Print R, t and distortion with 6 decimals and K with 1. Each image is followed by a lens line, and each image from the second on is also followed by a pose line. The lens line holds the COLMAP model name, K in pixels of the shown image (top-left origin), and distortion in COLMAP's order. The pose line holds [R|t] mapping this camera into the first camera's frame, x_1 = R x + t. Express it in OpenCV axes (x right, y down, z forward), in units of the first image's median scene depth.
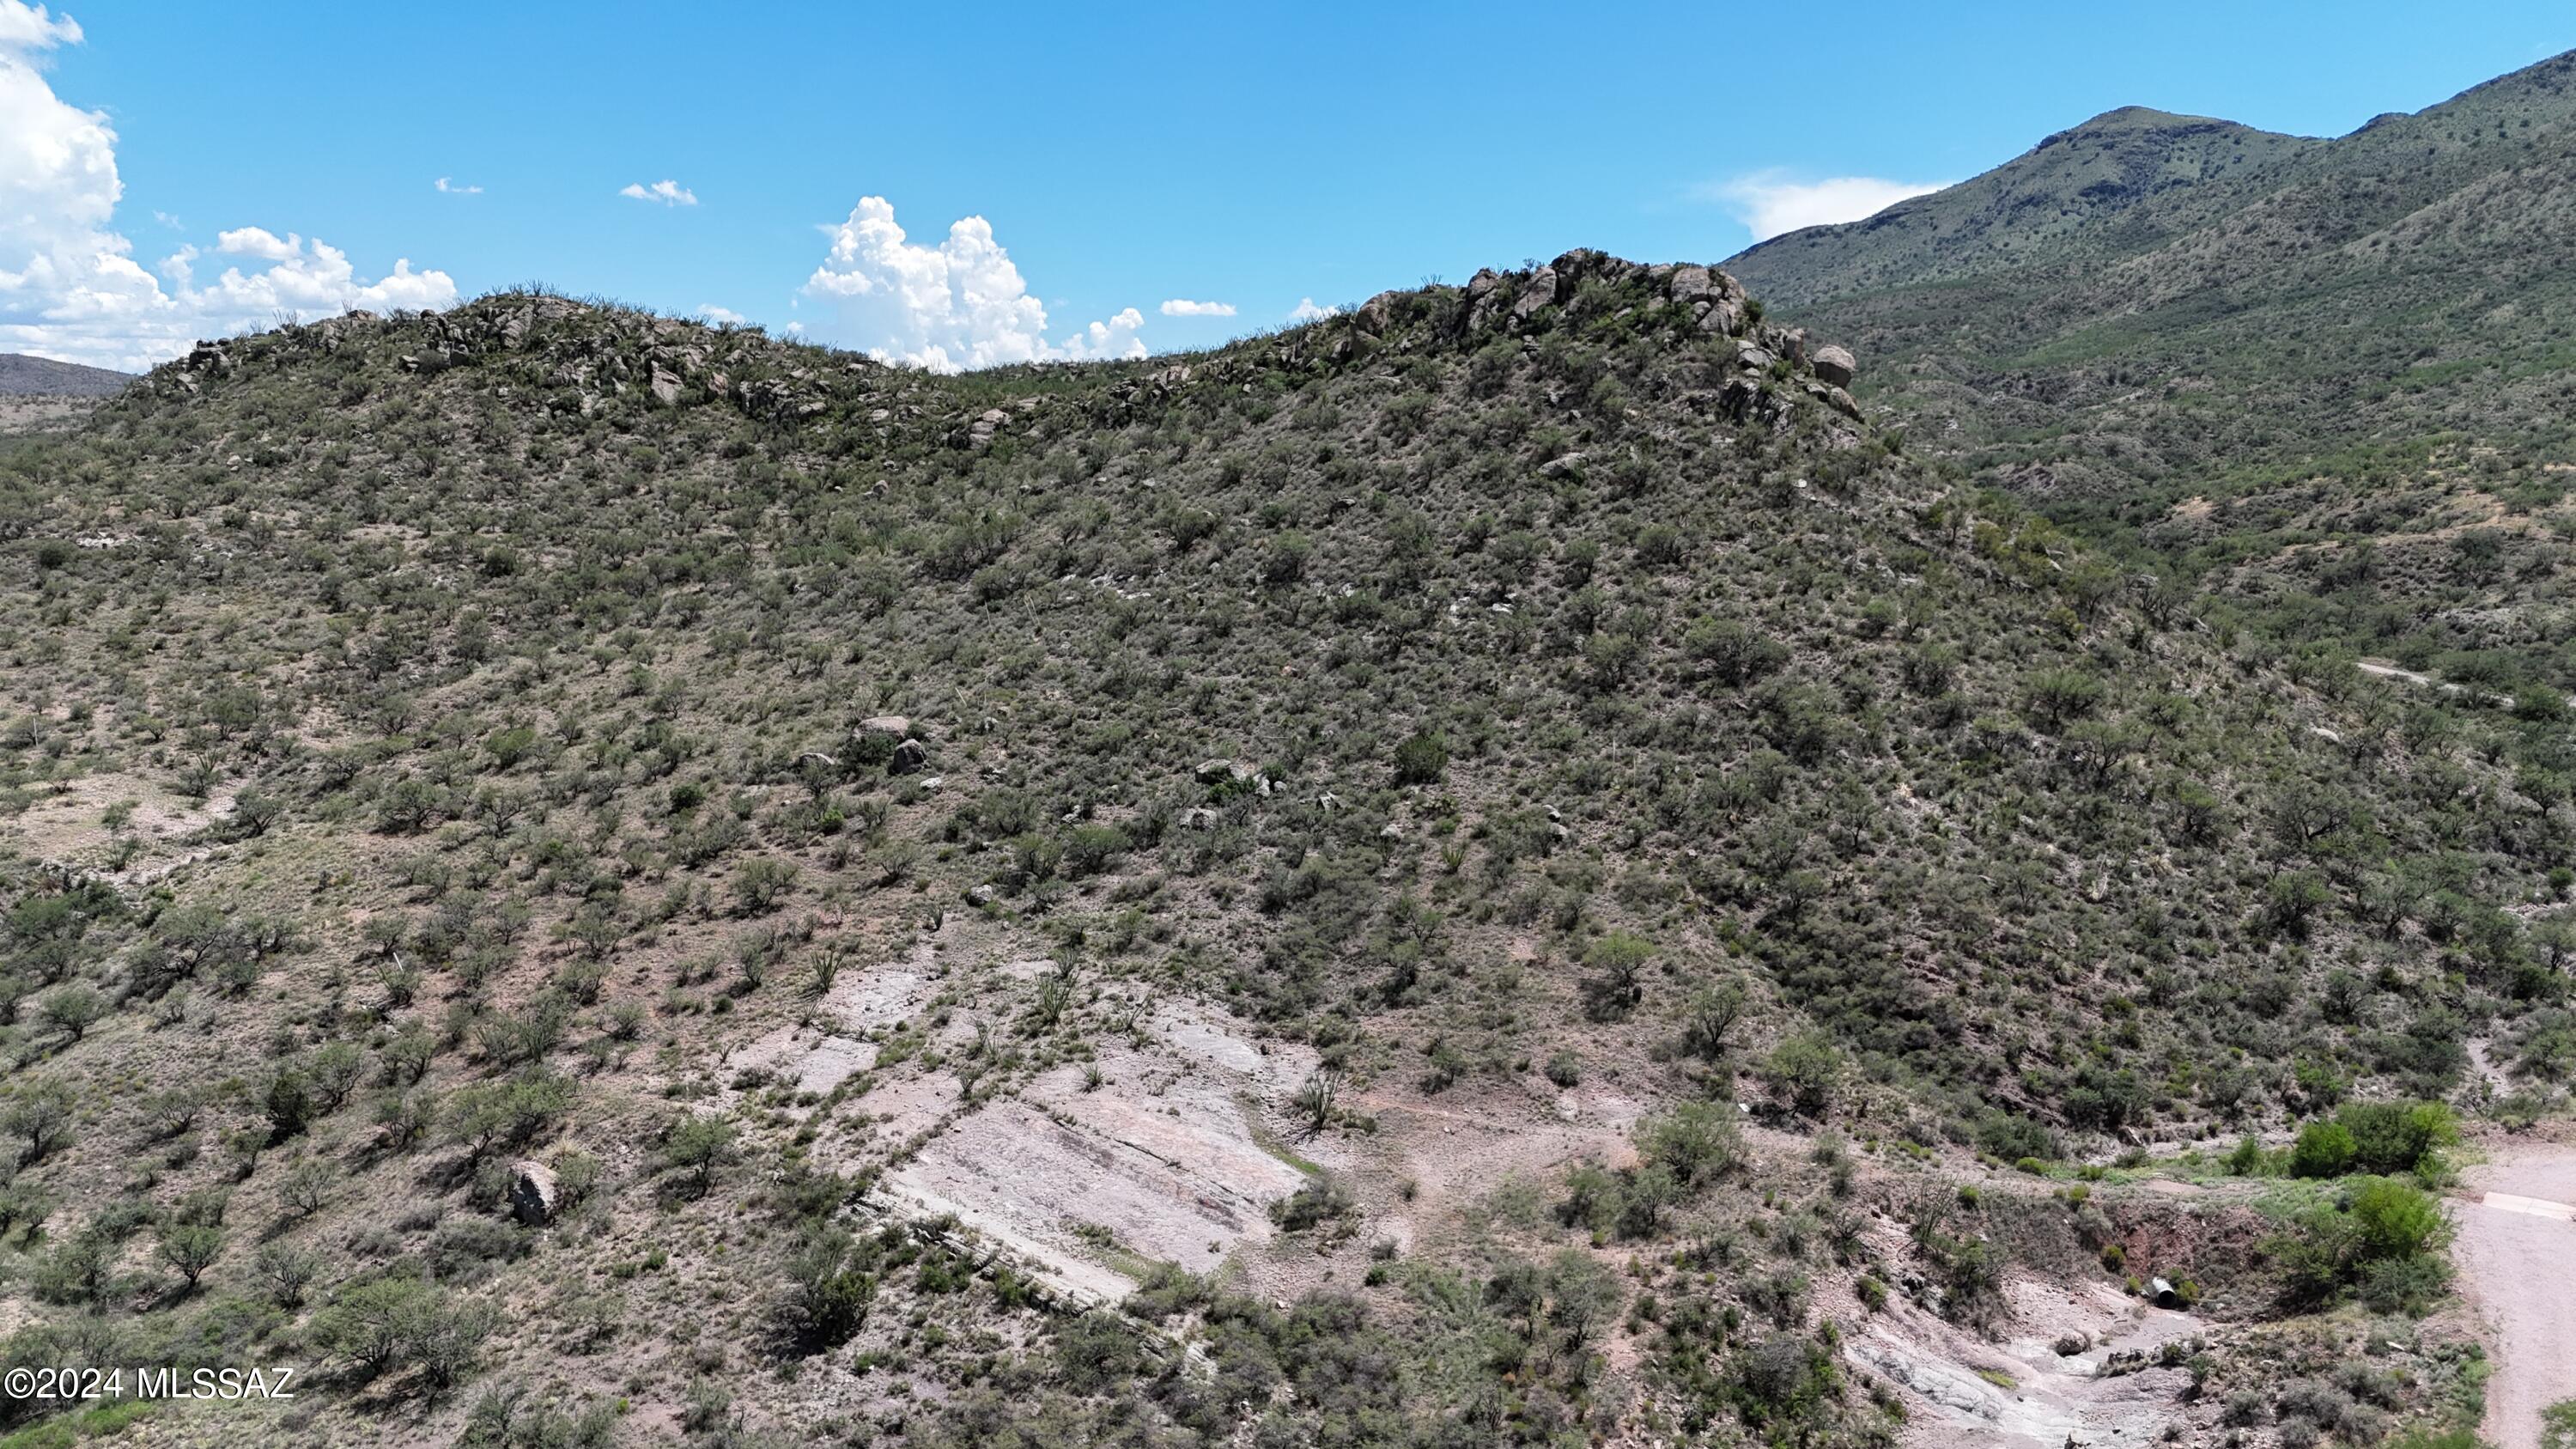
lens RADIAL K [[1887.5, 0, 1278.0], [0, 1887.5, 726.5], [0, 0, 1]] dist [0.073563, -0.070180]
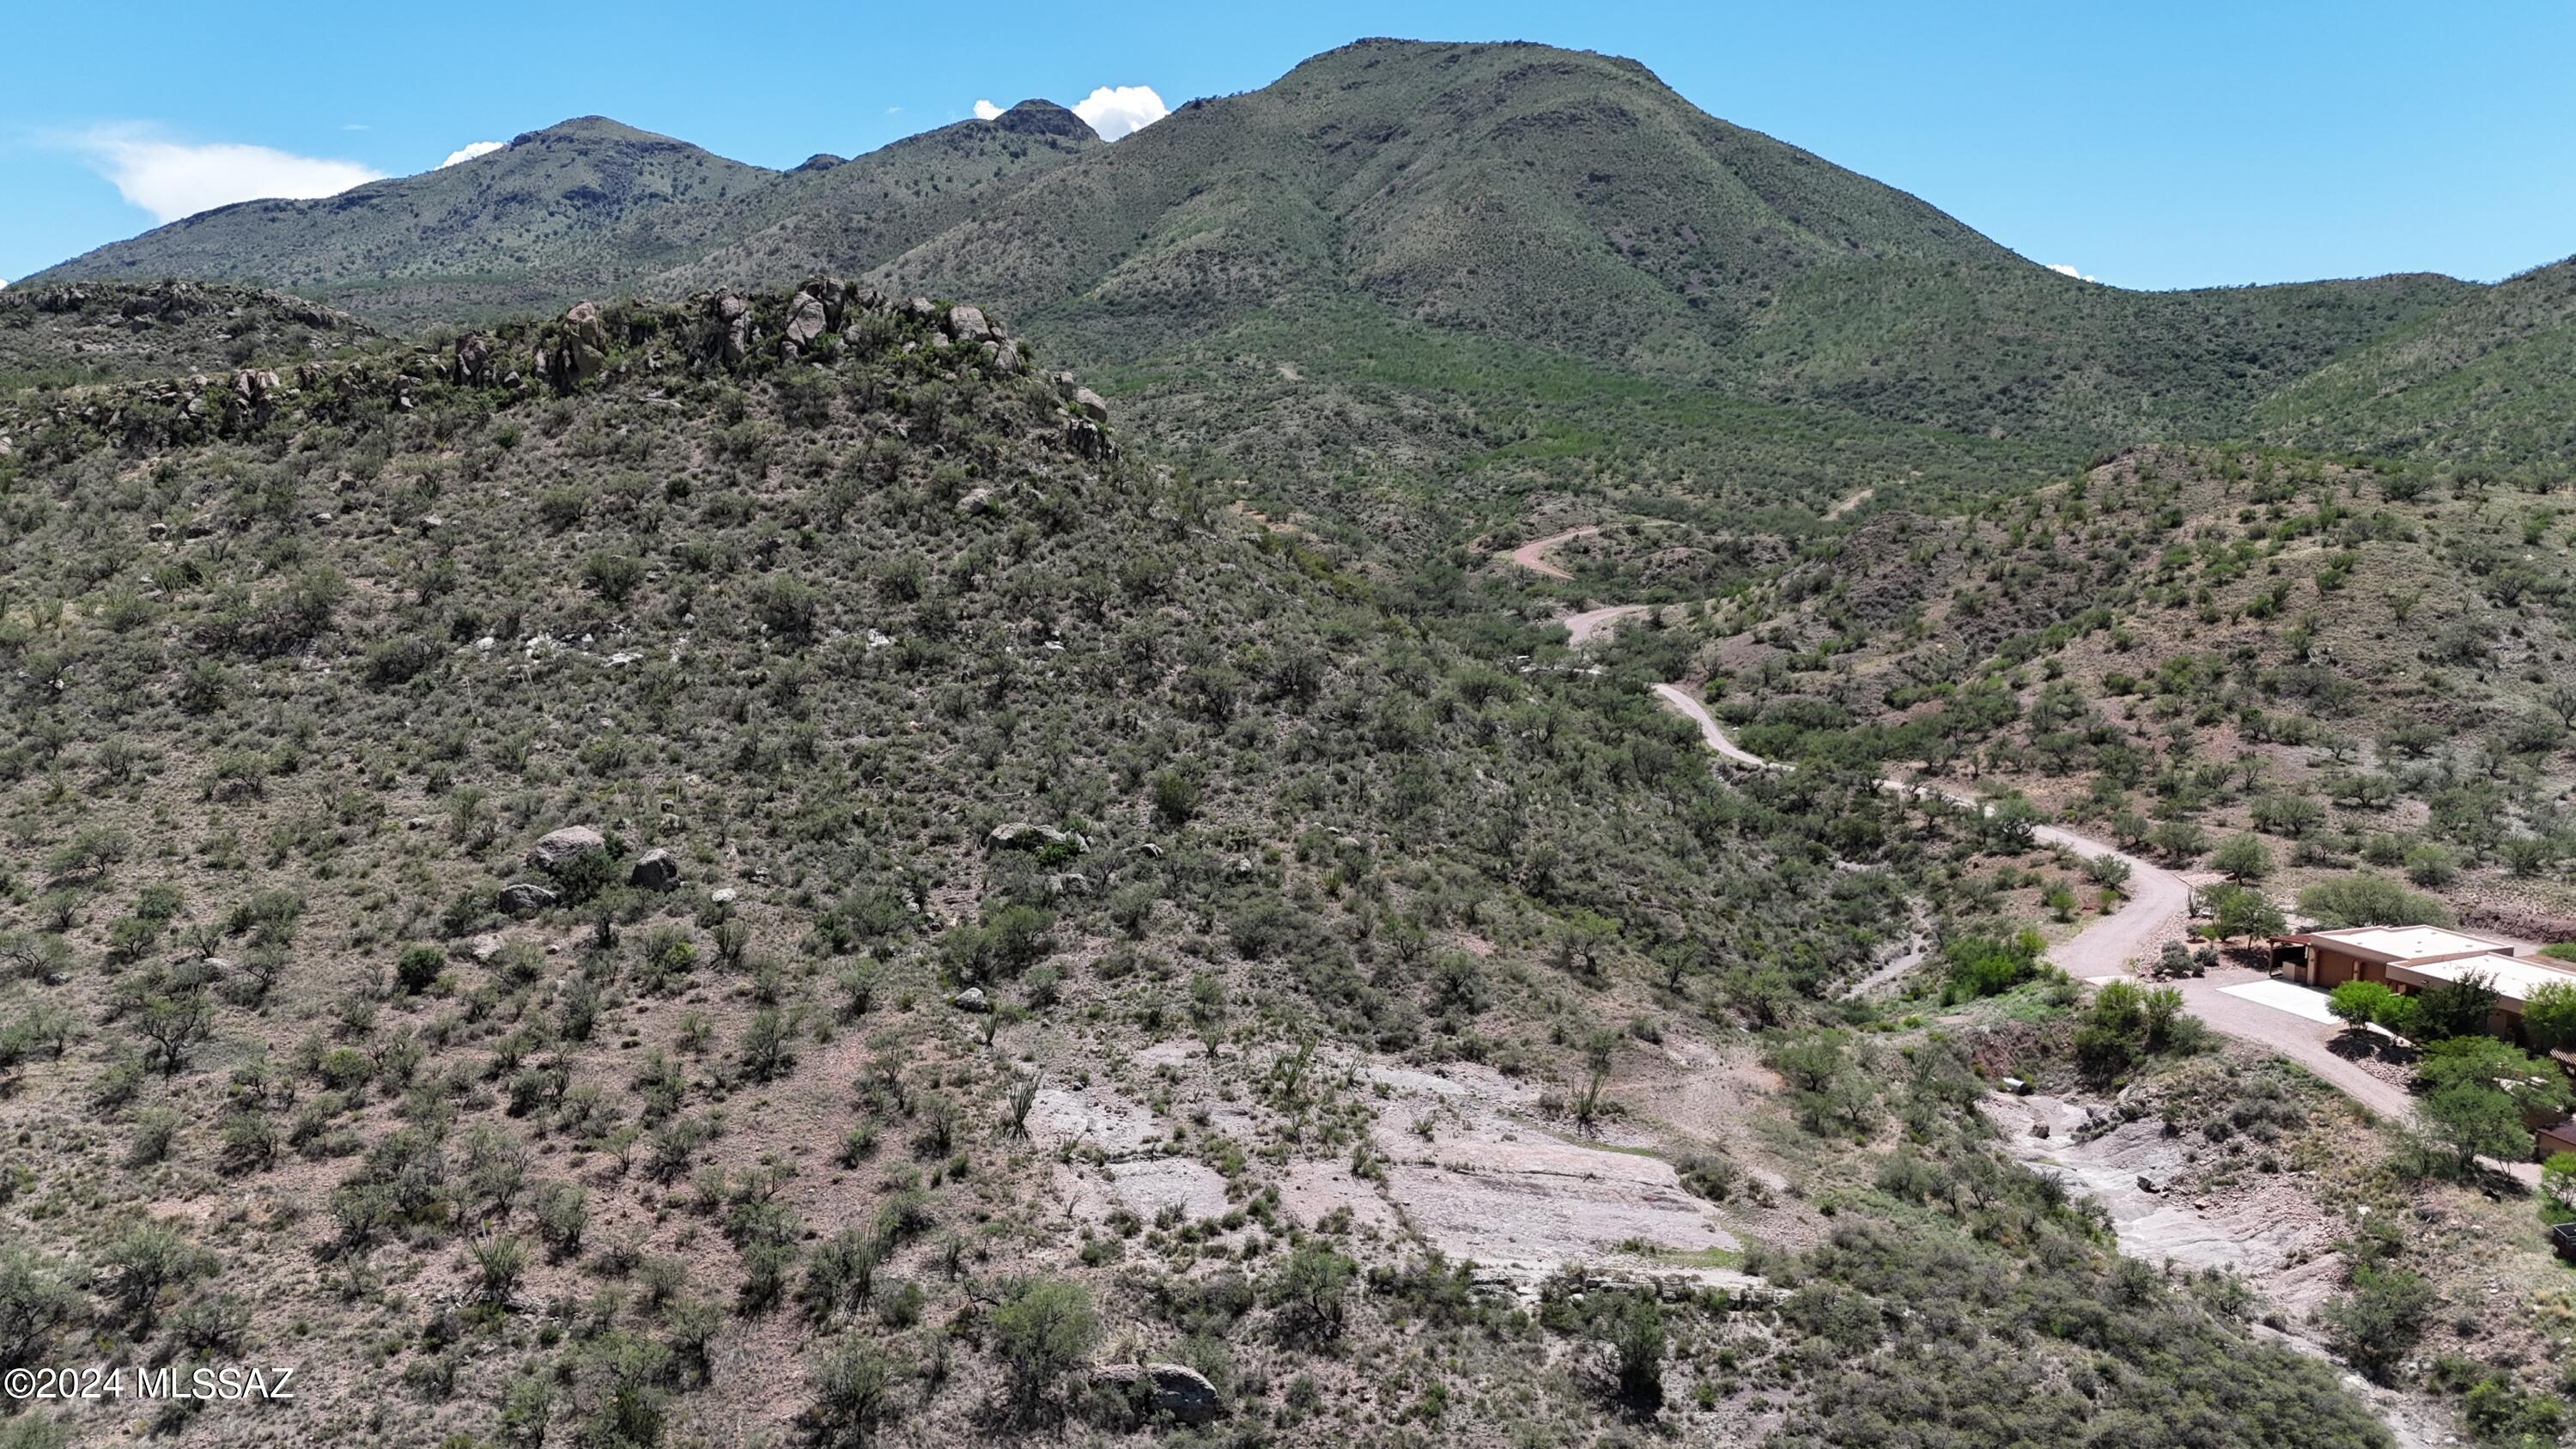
lens RADIAL K [[1901.5, 0, 1279.3], [0, 1901.5, 730.0], [0, 0, 1]] dist [0.060247, -0.047767]
pose [[0.718490, -0.095903, 0.688893, -0.483983], [0.093594, 0.994771, 0.040870, -0.046328], [-0.689211, 0.035112, 0.723710, 0.166808]]
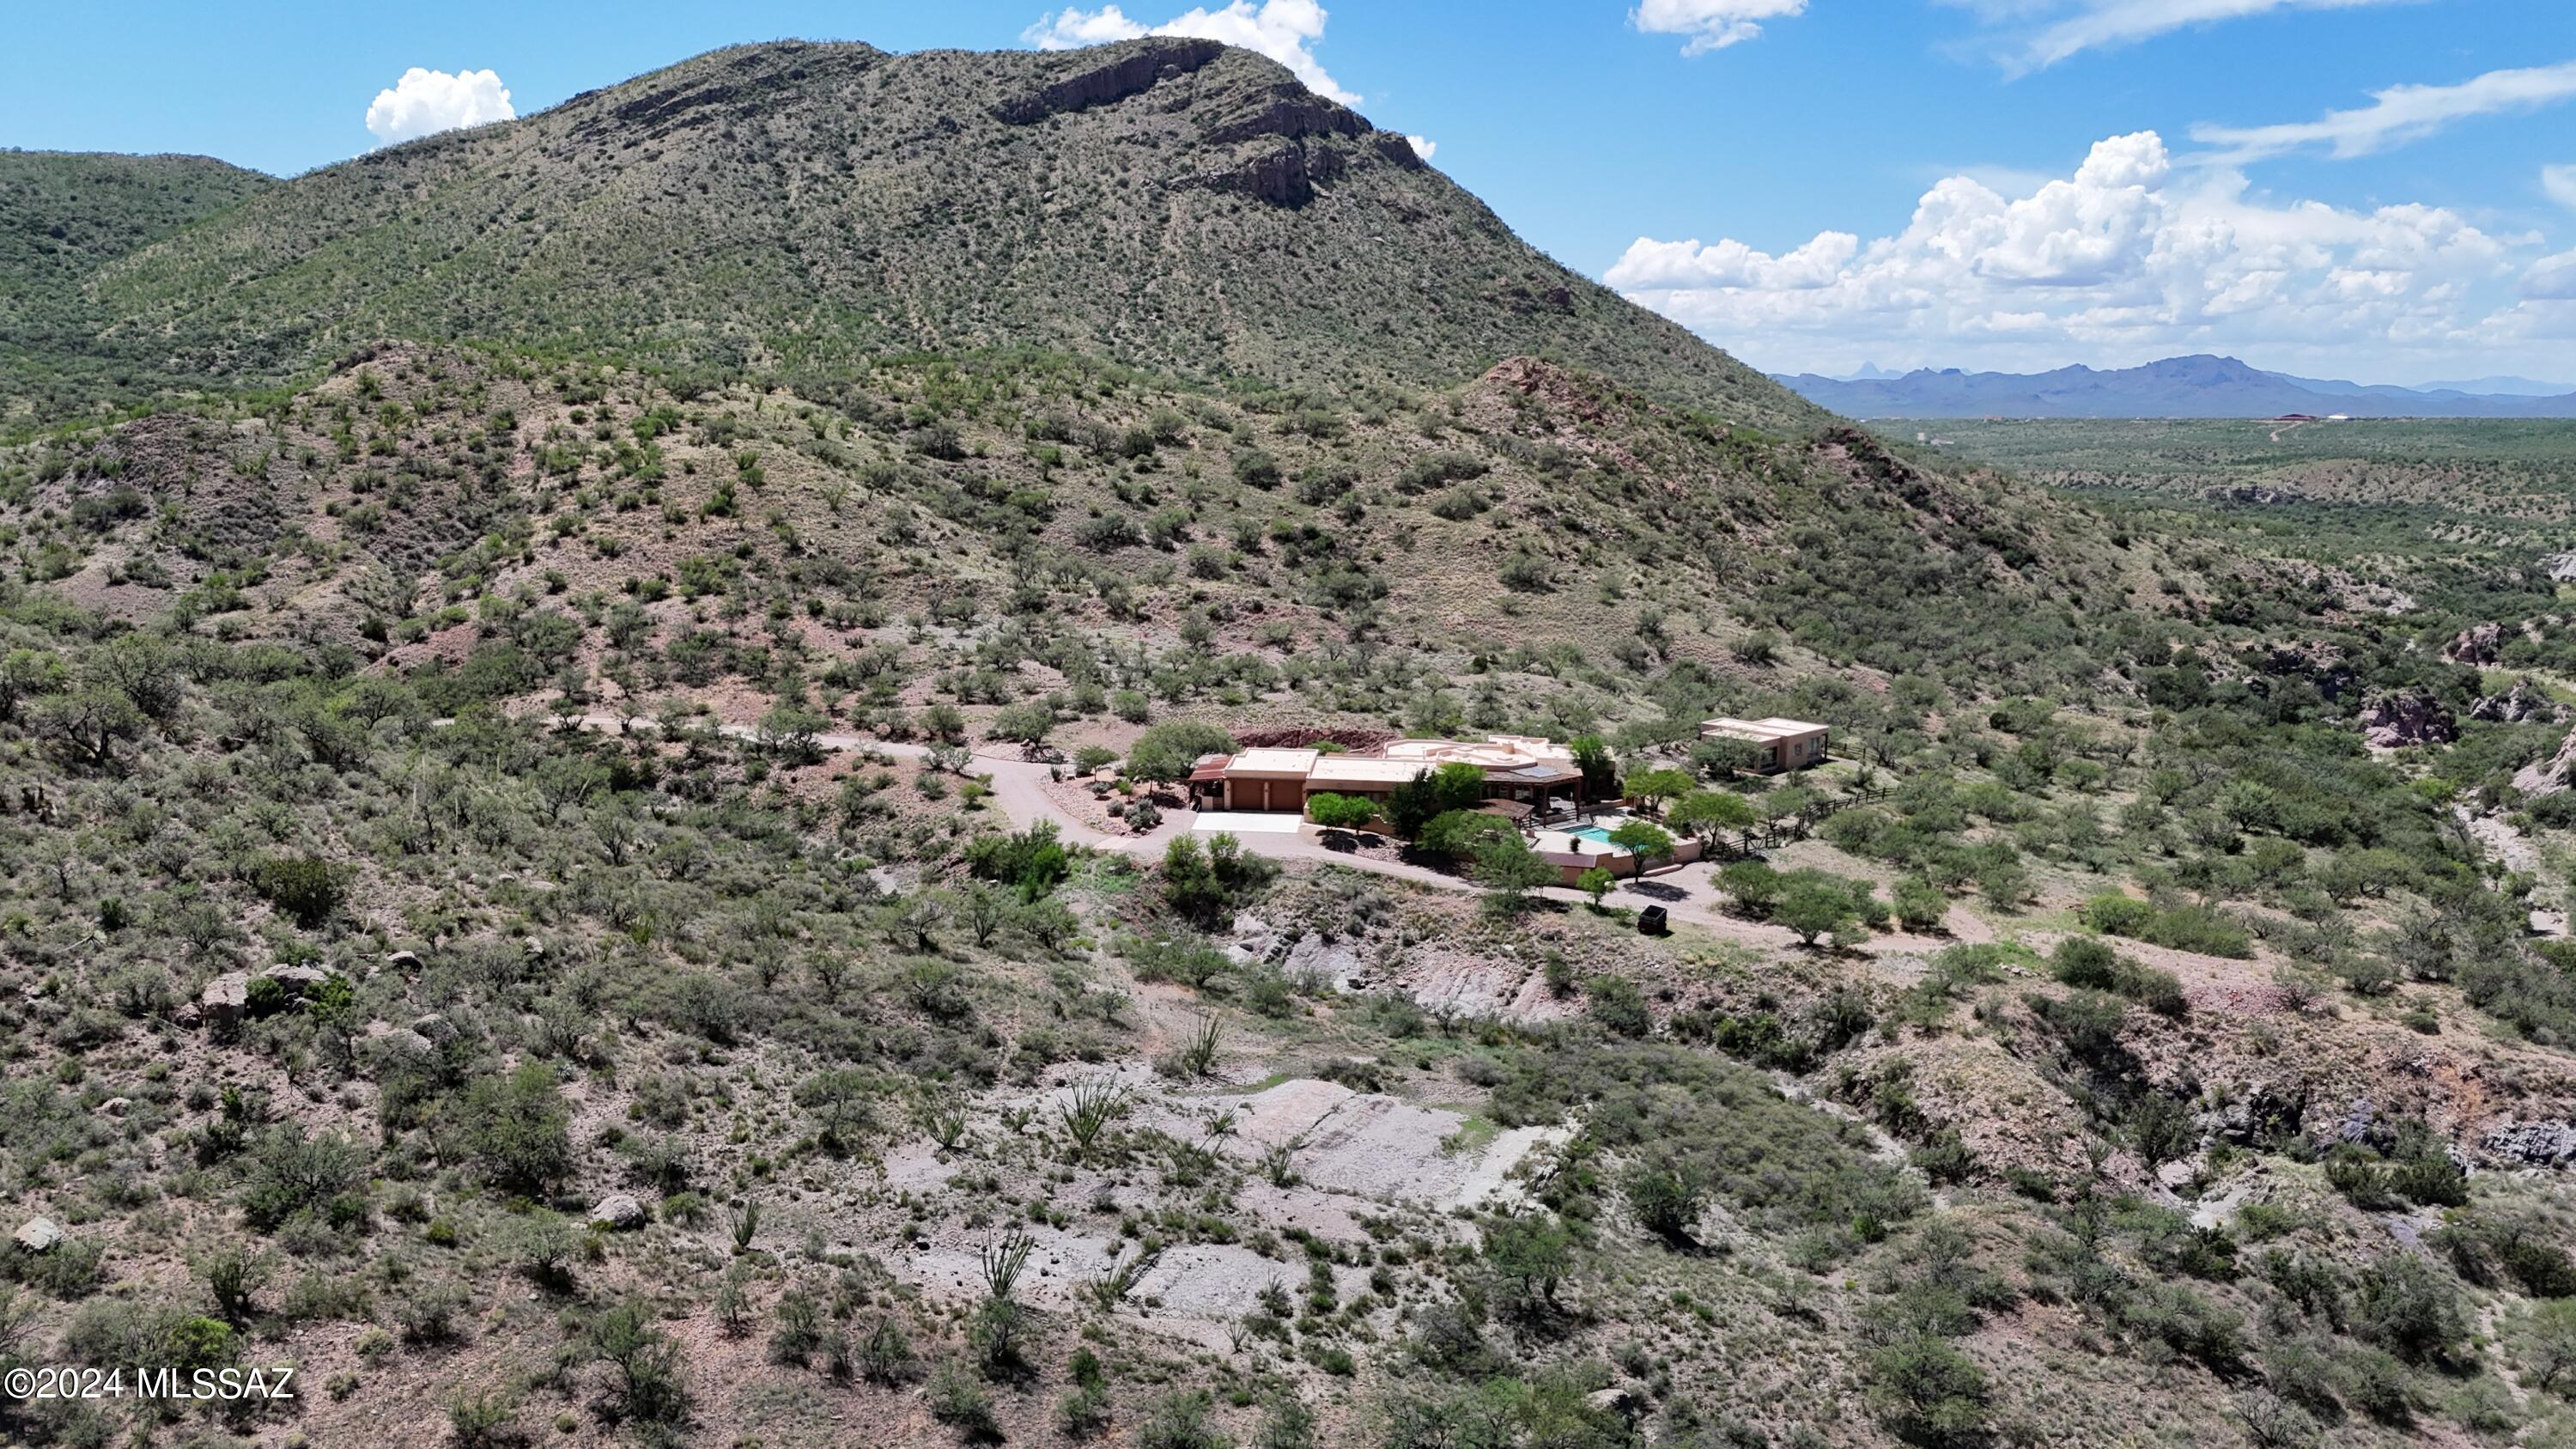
lens RADIAL K [[1887.5, 0, 1278.0], [0, 1887.5, 726.5], [0, 0, 1]] dist [0.073563, -0.070180]
pose [[-0.283610, -0.185268, 0.940872, -0.534140], [0.119115, 0.966754, 0.226270, -0.126410], [-0.951513, 0.176245, -0.252113, 0.673877]]
